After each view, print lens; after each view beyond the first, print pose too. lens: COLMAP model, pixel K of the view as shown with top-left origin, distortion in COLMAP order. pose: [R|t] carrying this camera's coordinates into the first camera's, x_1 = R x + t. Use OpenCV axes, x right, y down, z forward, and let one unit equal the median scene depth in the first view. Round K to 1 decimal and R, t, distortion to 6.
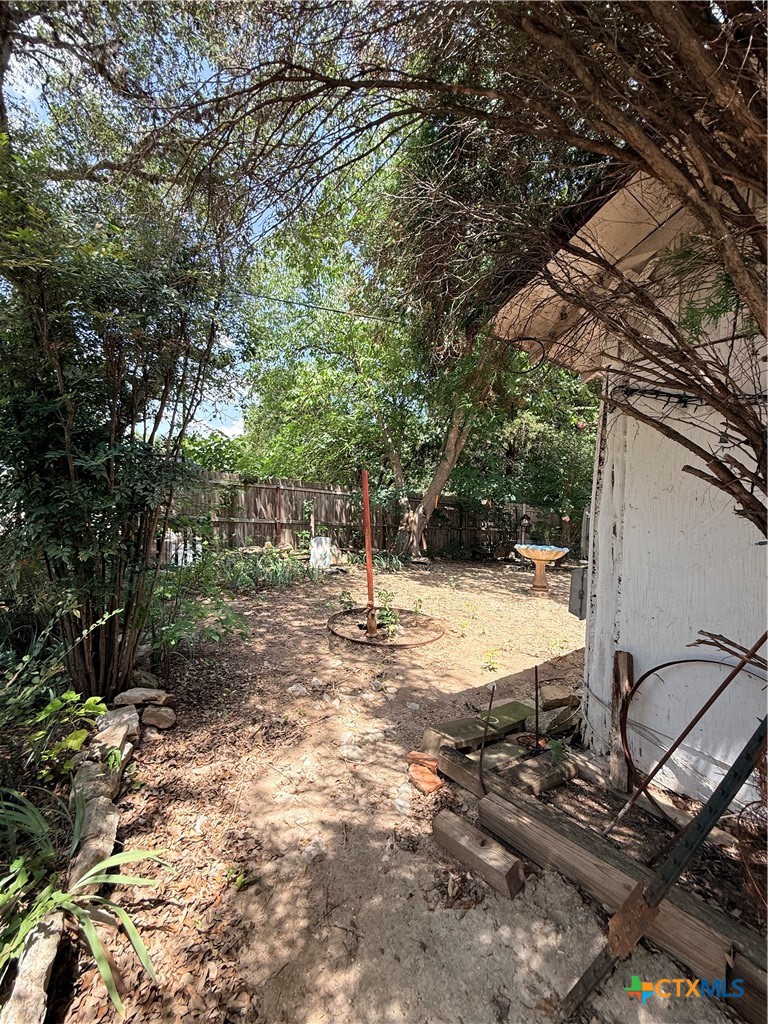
lens RADIAL K [[404.1, 0, 382.6], [0, 404.1, 514.8], [0, 0, 1]] dist [-0.009051, -0.000278]
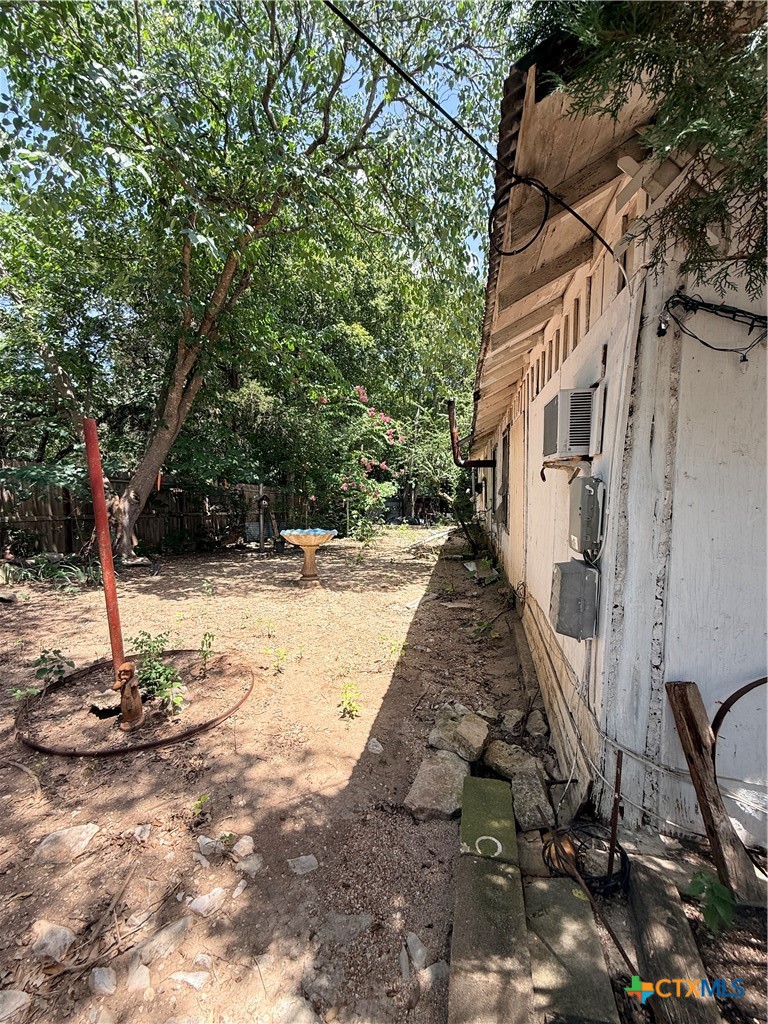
lens RADIAL K [[404.1, 0, 382.6], [0, 404.1, 514.8], [0, 0, 1]] dist [-0.009051, -0.000278]
pose [[0.753866, -0.067452, 0.653556, -0.051562], [0.036049, 0.997464, 0.061364, -0.003291], [-0.656038, -0.022700, 0.754386, 0.174382]]
